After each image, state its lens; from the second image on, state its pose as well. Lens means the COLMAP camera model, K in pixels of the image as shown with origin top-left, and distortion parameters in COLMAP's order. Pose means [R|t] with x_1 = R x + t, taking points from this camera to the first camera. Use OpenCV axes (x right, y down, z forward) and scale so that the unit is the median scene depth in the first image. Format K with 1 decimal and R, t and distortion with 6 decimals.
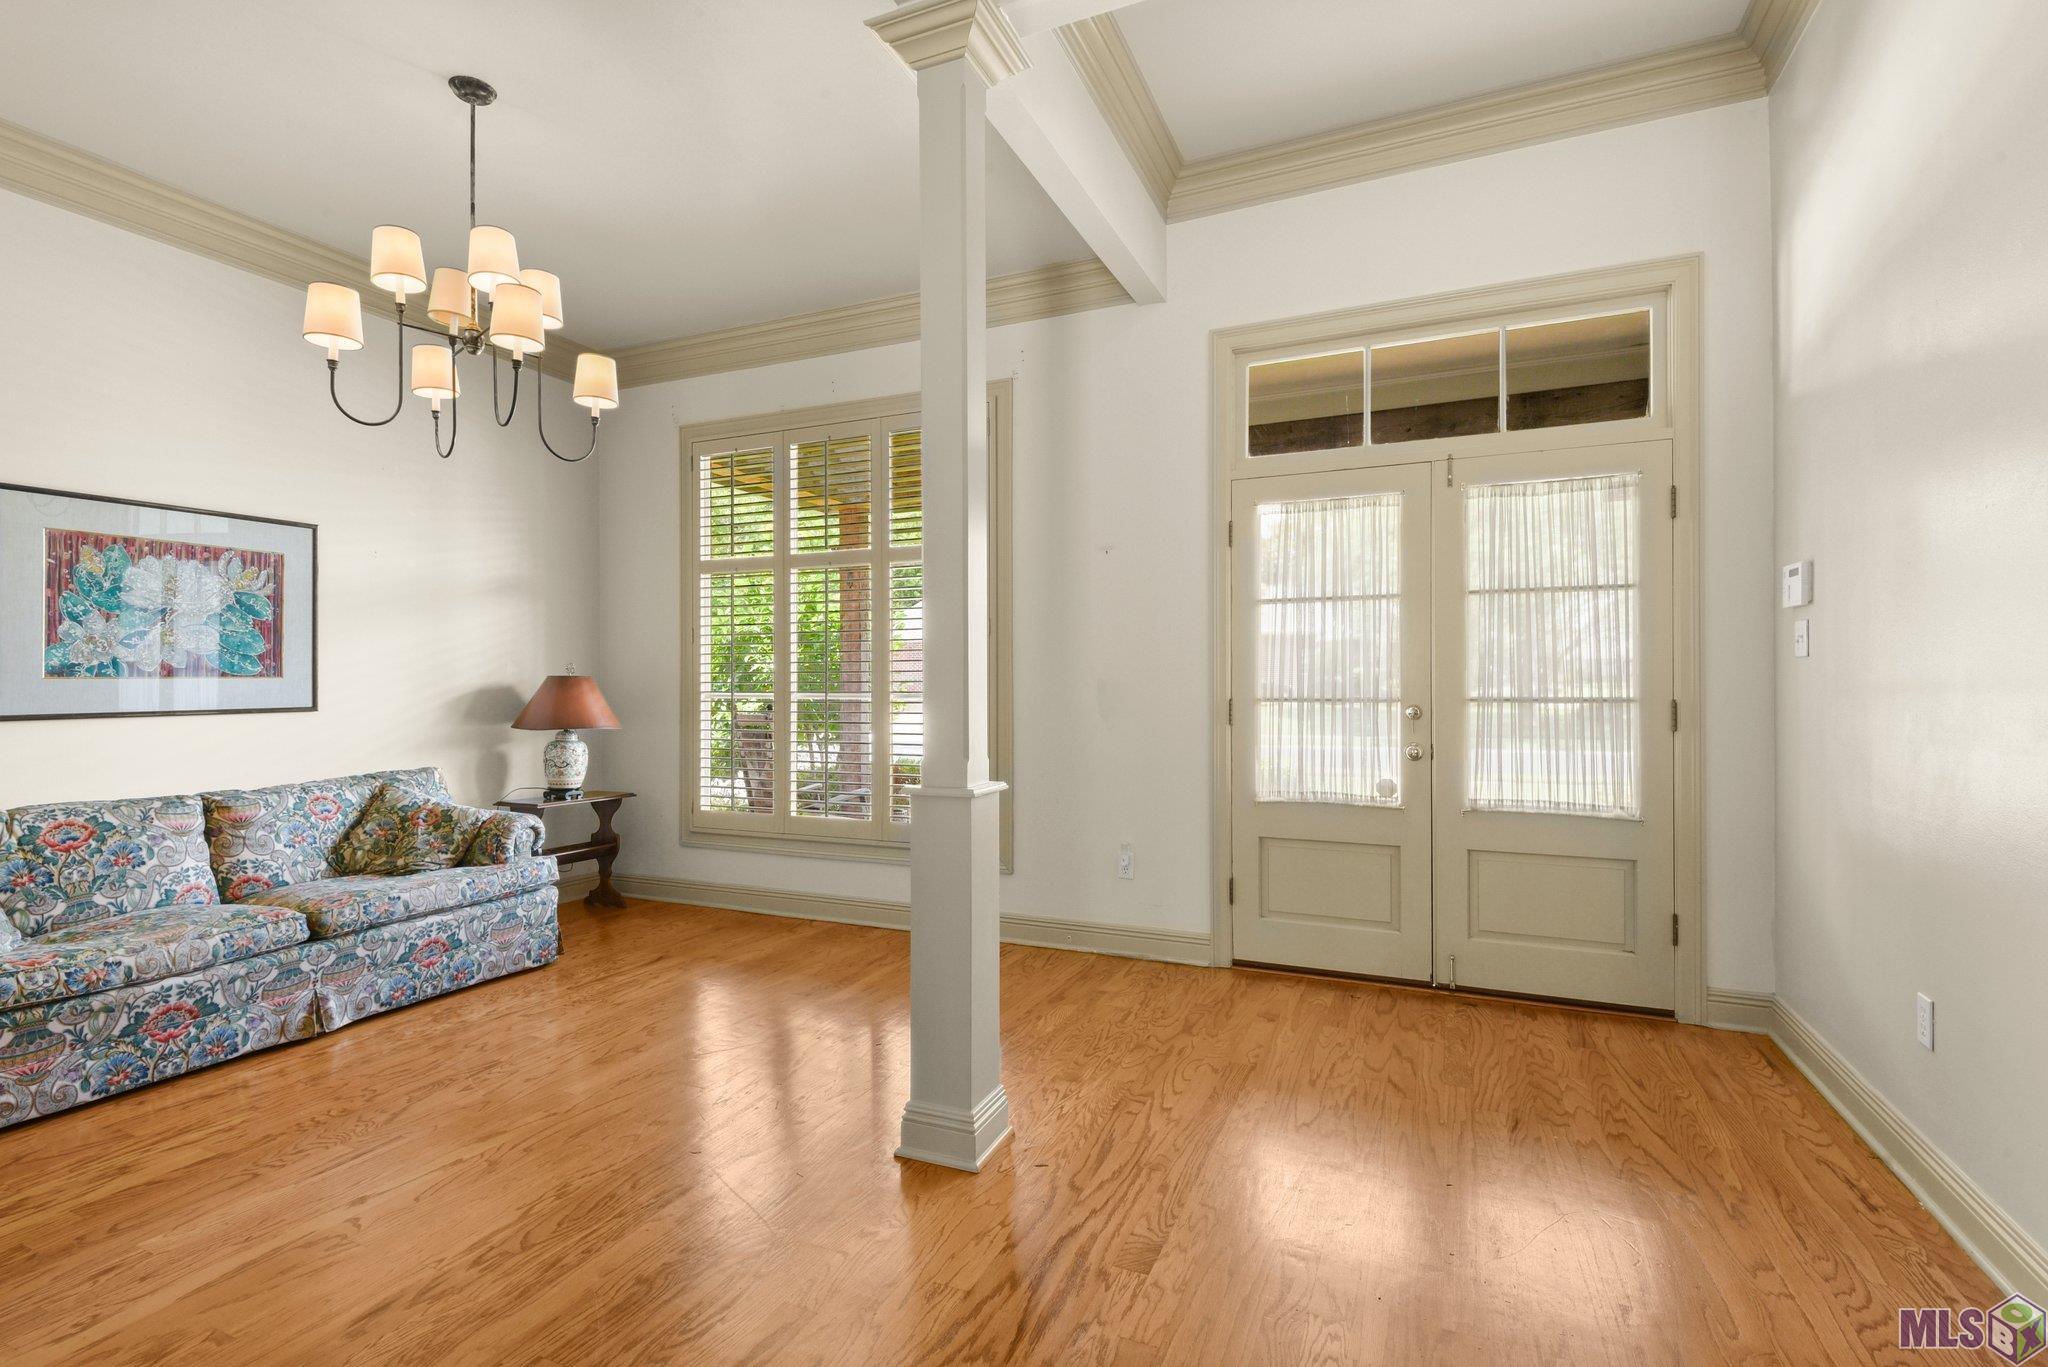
lens RADIAL K [[940.3, 0, 1030.2], [0, 940.3, 686.3], [0, 0, 1]] dist [0.021715, -0.010194]
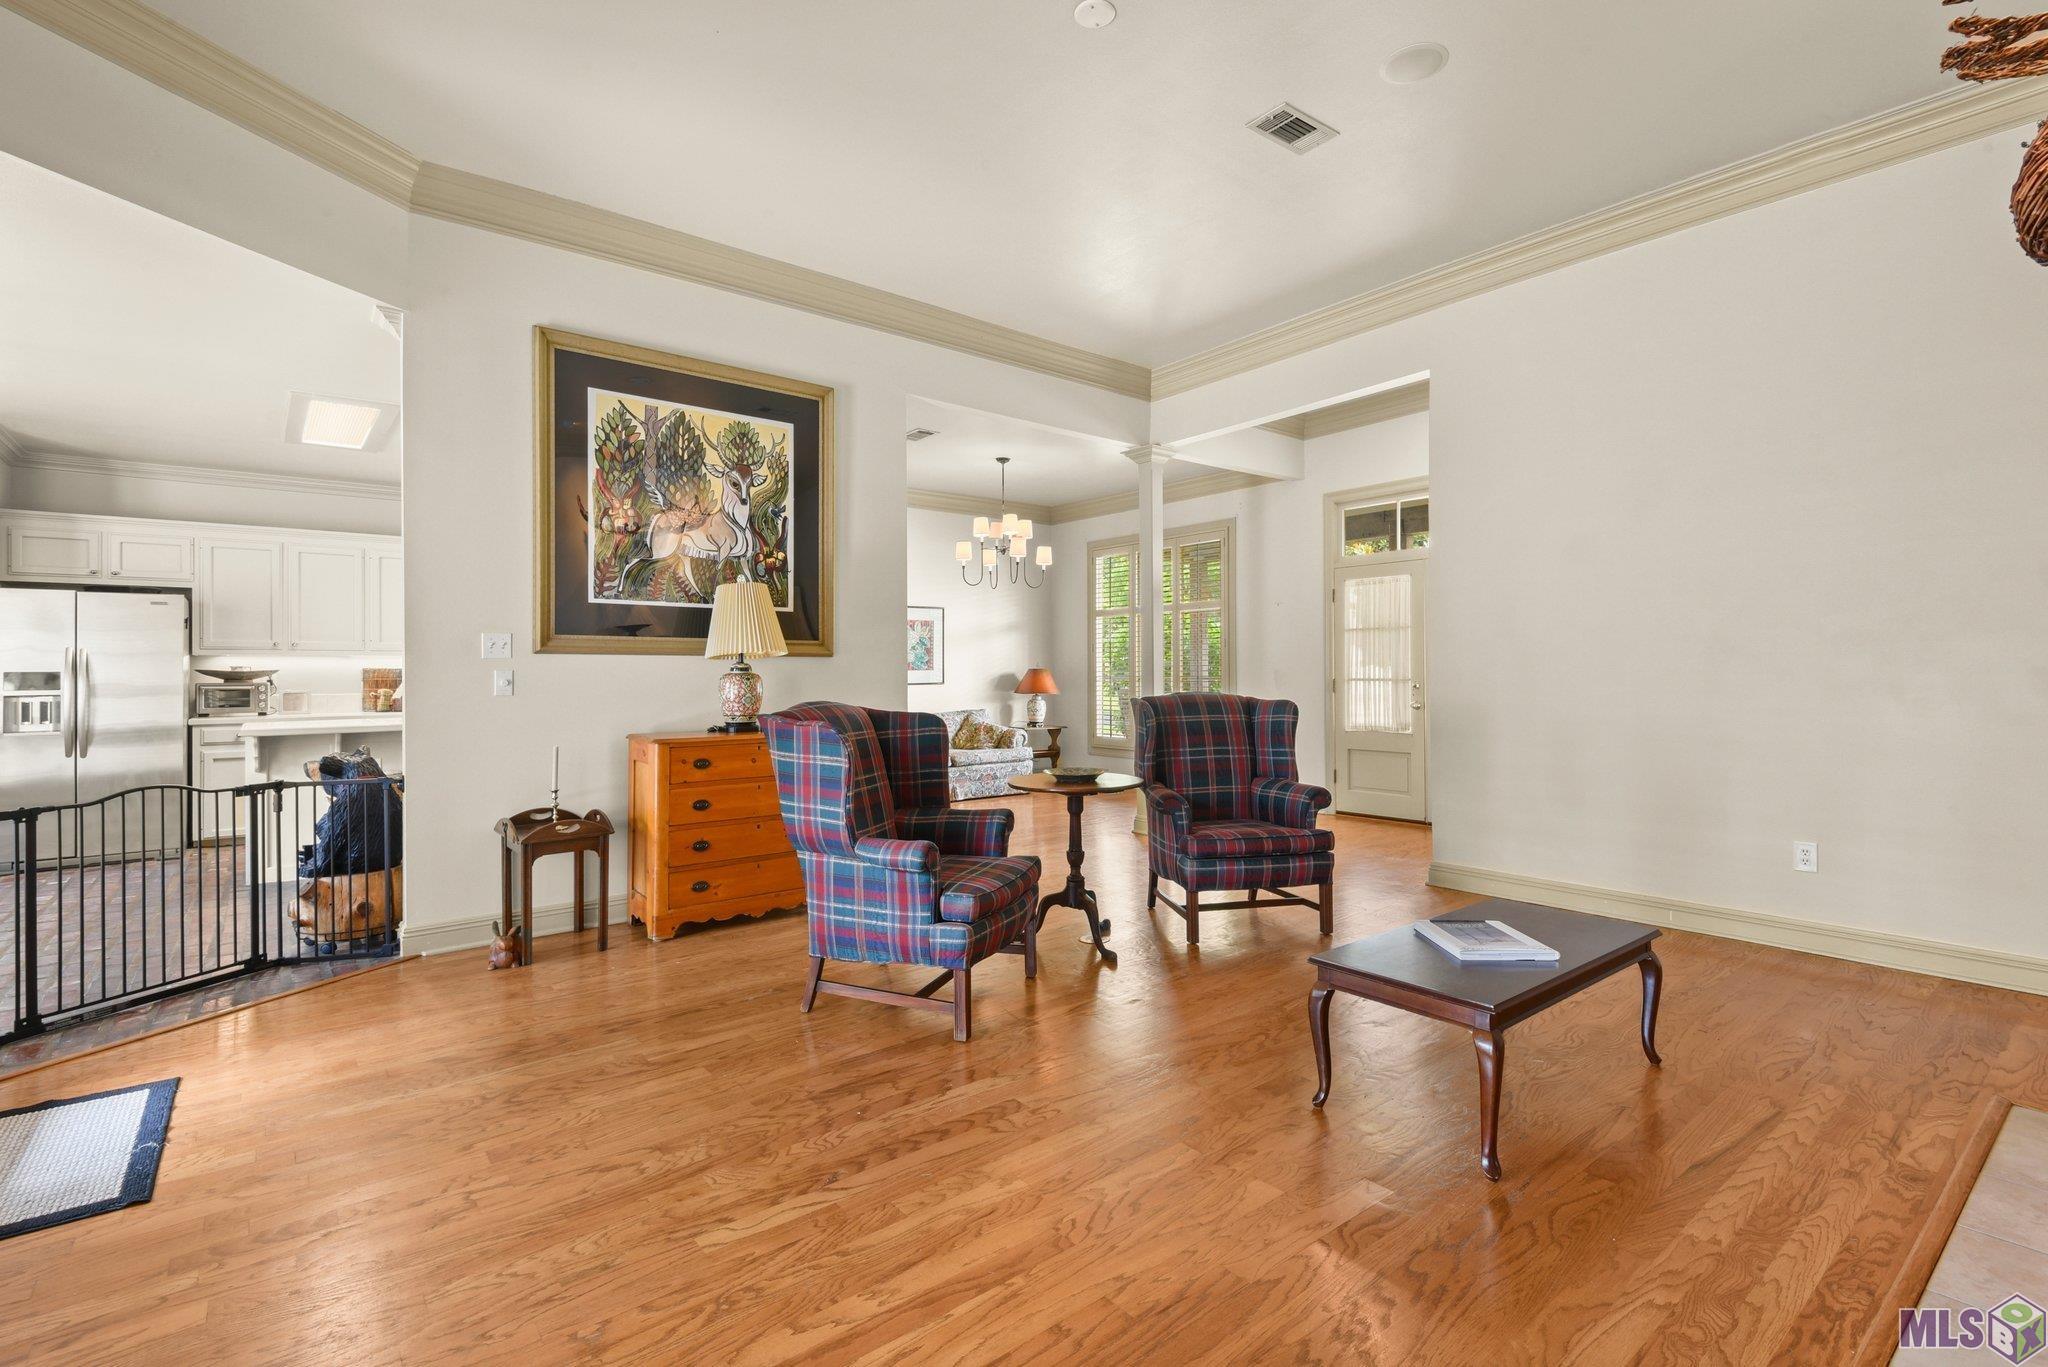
lens RADIAL K [[940.3, 0, 1026.8], [0, 940.3, 675.7], [0, 0, 1]] dist [0.021715, -0.010194]
pose [[0.887465, -0.001475, -0.460874, 0.609879], [0.004231, 0.999979, 0.004947, -0.006796], [0.460857, -0.006340, 0.887452, -1.163868]]
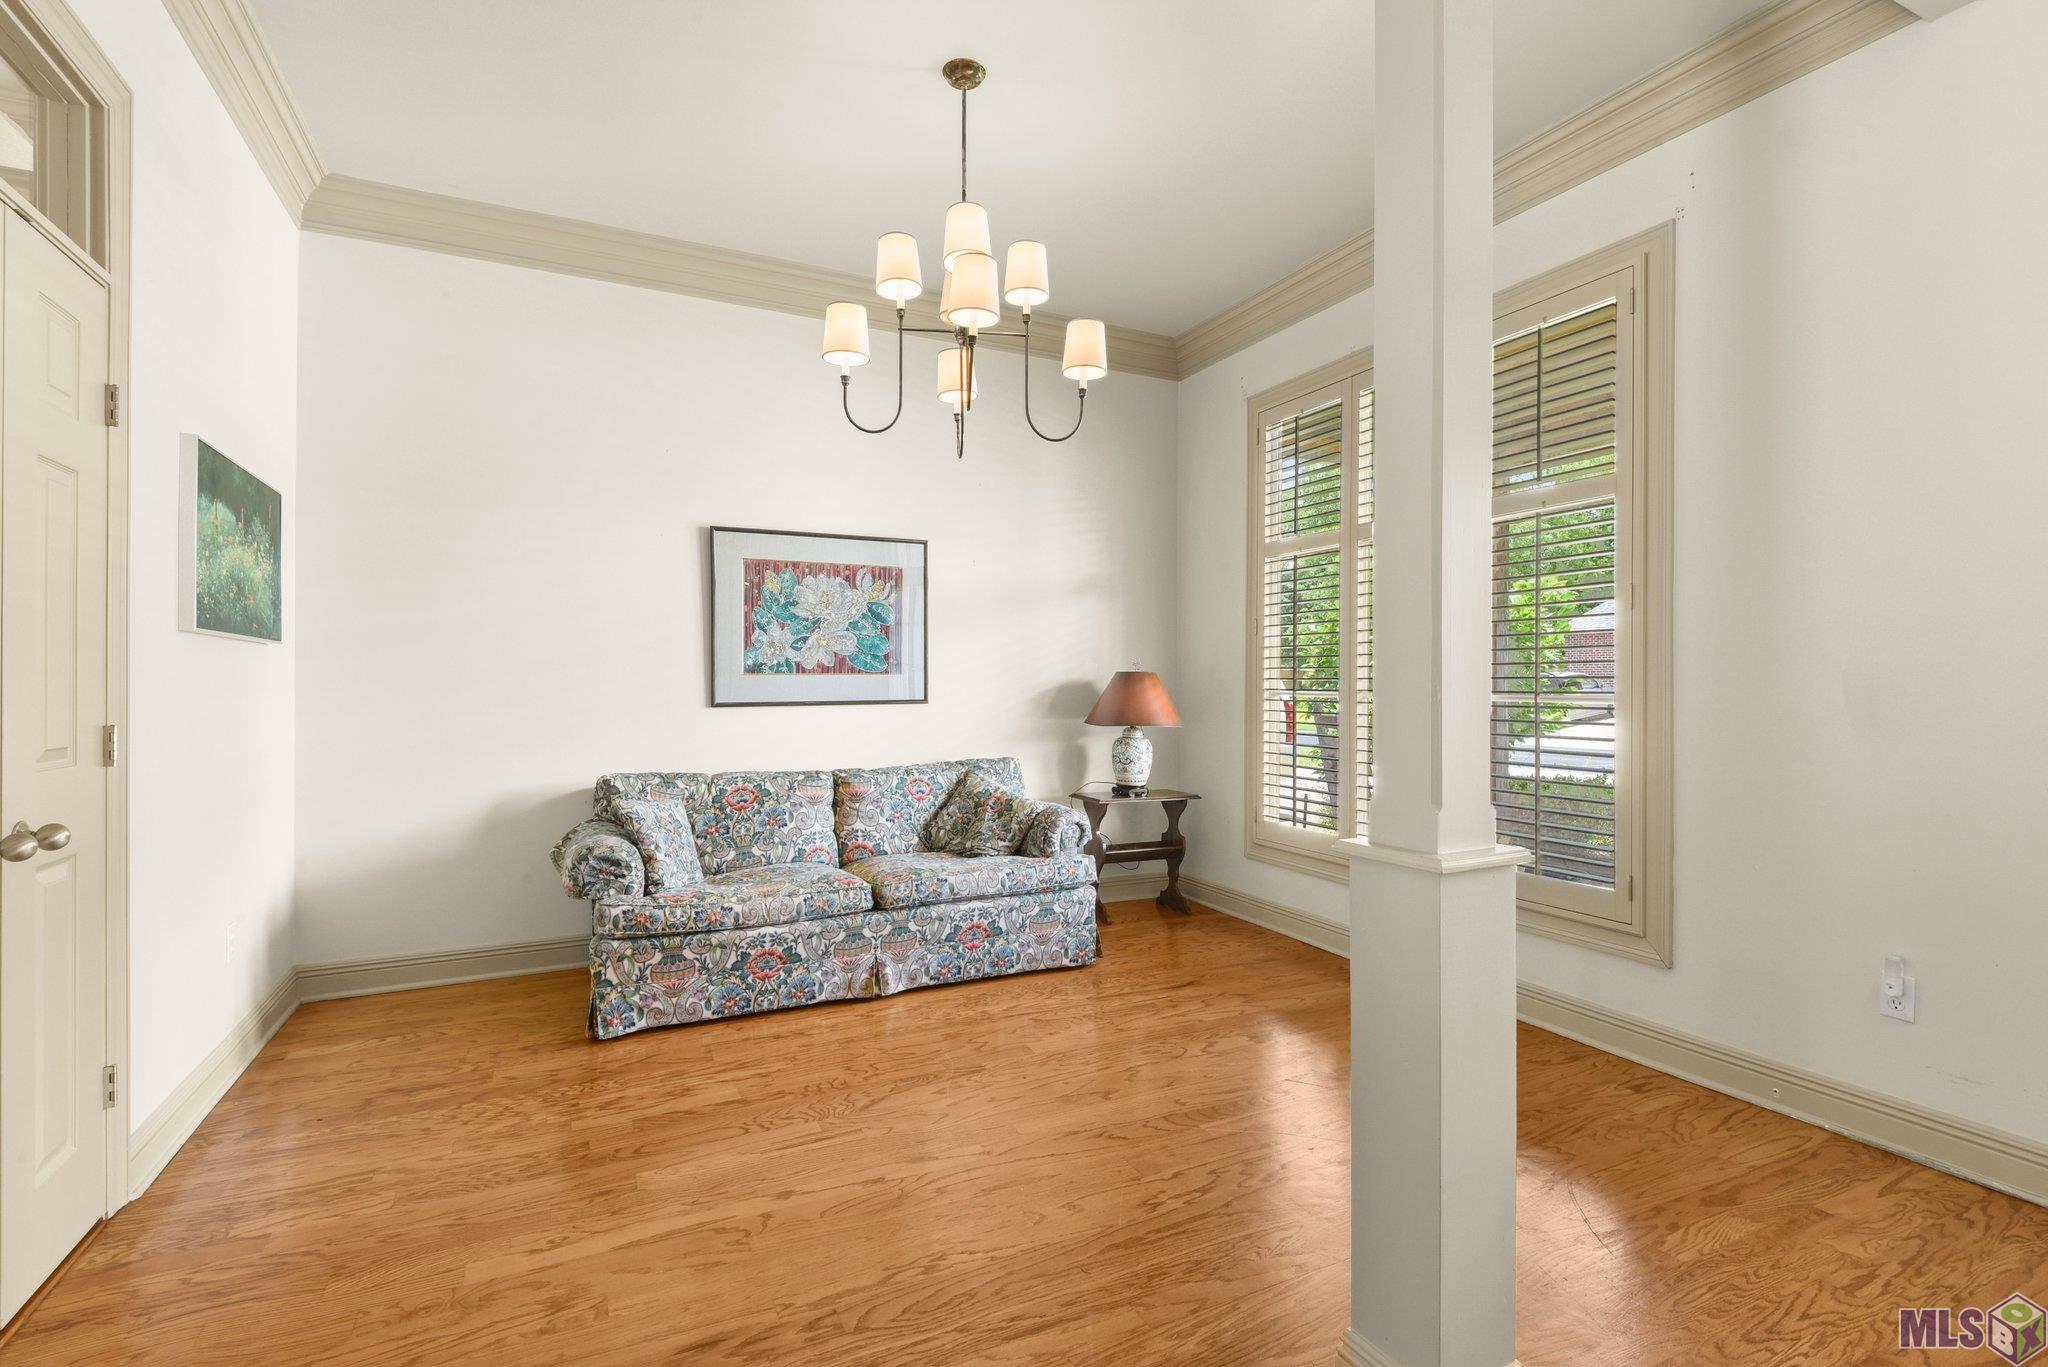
lens RADIAL K [[940.3, 0, 1025.9], [0, 940.3, 683.8], [0, 0, 1]] dist [0.021715, -0.010194]
pose [[0.765532, 0.005816, -0.643372, 0.076914], [-0.004345, 0.999983, 0.003870, -0.002084], [0.643383, -0.000167, 0.765544, 0.236233]]
